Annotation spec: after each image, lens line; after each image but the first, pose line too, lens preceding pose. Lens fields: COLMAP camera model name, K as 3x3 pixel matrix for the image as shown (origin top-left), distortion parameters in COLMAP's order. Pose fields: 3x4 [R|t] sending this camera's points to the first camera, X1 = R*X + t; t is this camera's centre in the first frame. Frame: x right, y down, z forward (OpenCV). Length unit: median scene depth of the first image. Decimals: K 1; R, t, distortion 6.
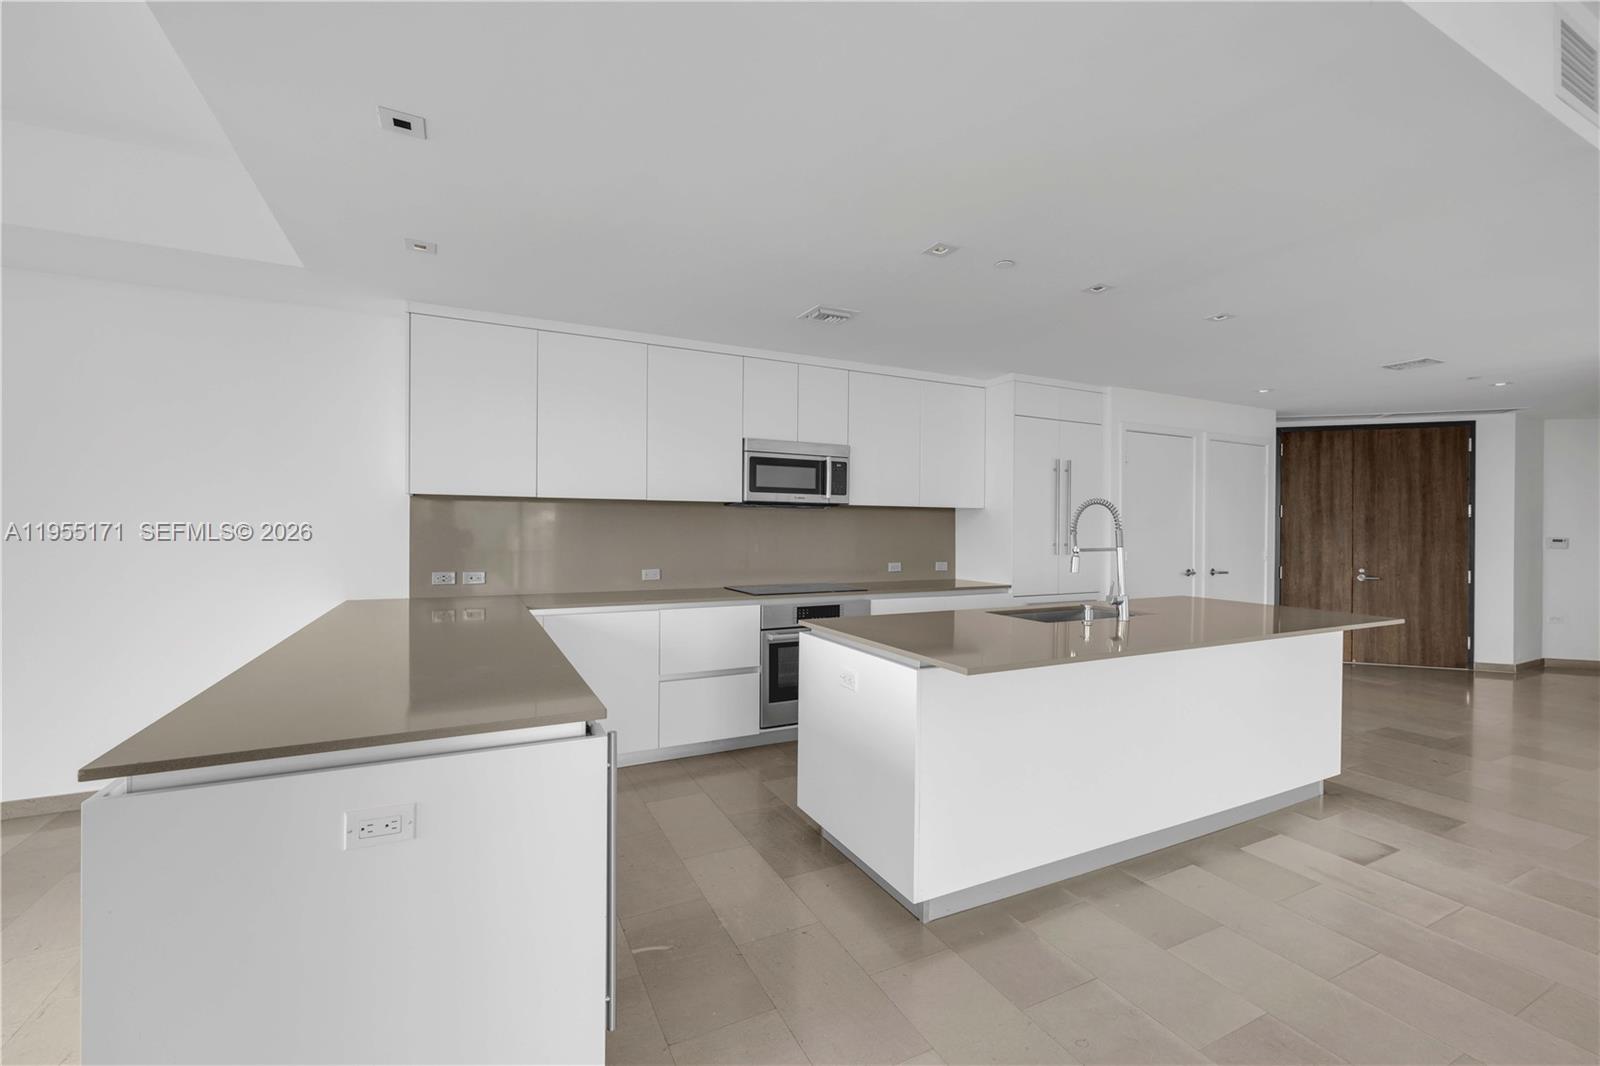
lens RADIAL K [[692.3, 0, 787.8], [0, 692.3, 530.1], [0, 0, 1]] dist [0.008762, 0.000817]
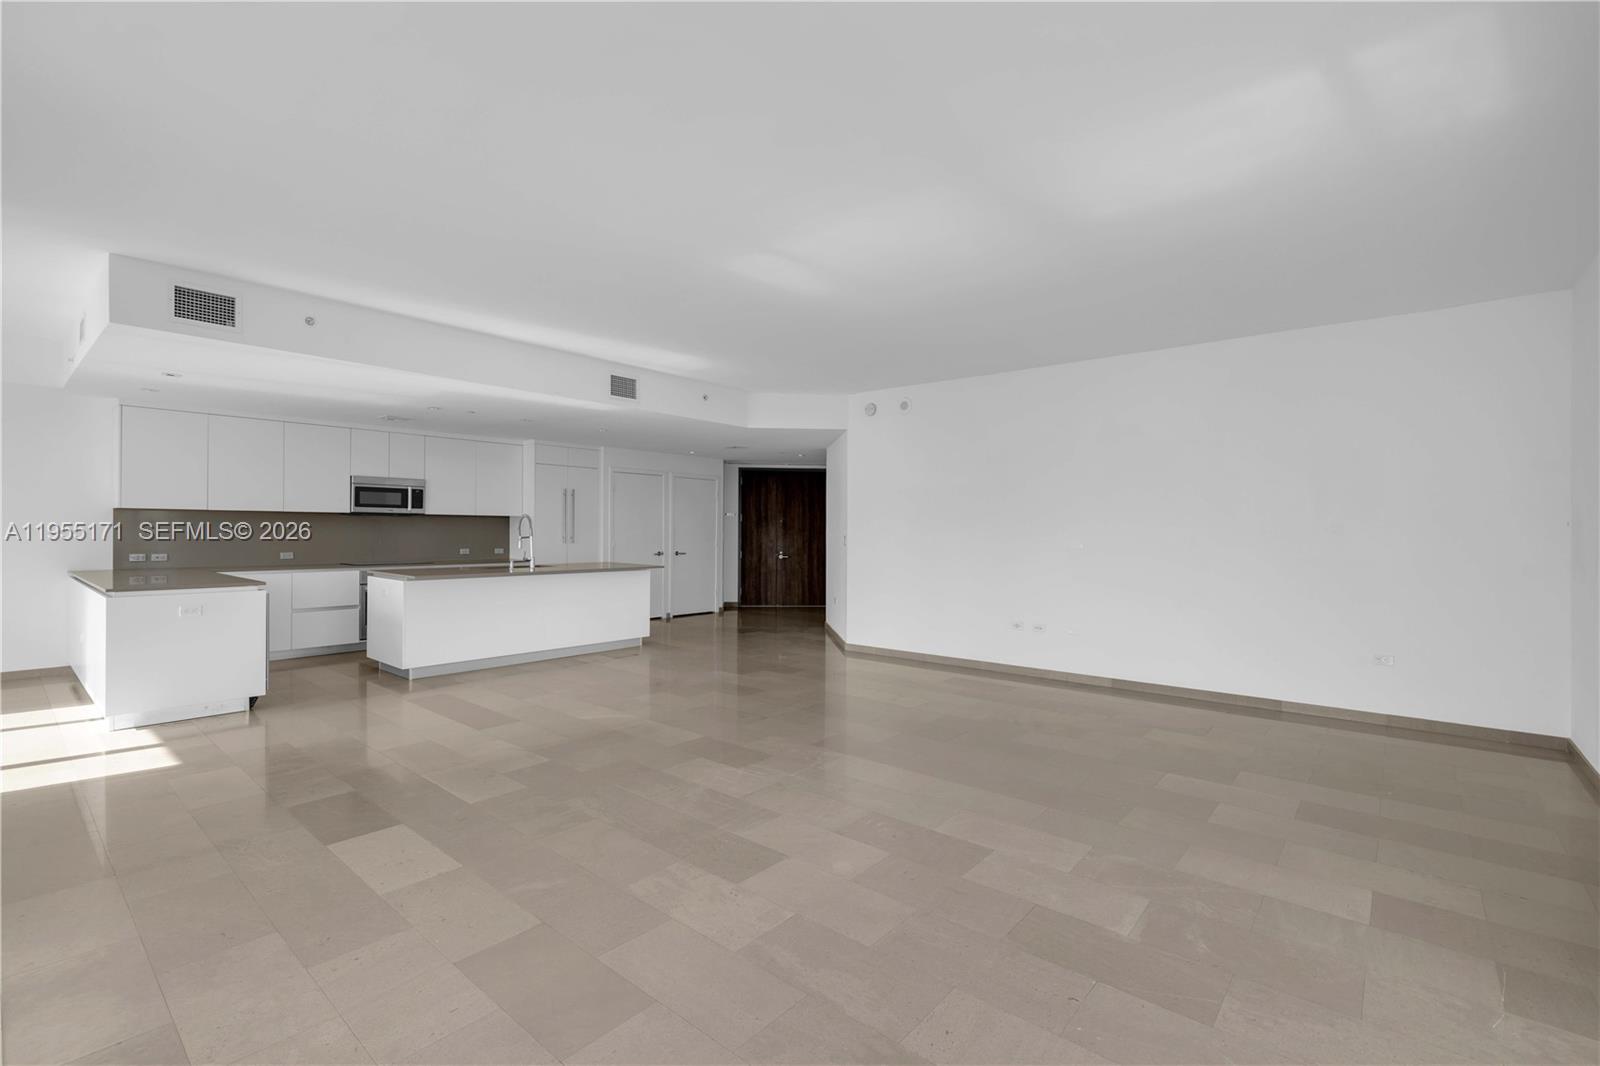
lens RADIAL K [[692.3, 0, 765.5], [0, 692.3, 535.4], [0, 0, 1]] dist [0.008762, 0.000817]
pose [[0.929410, -0.004288, 0.369024, 0.207939], [0.002370, 0.999981, 0.005649, 0.007394], [-0.369041, -0.004375, 0.929403, -0.803465]]
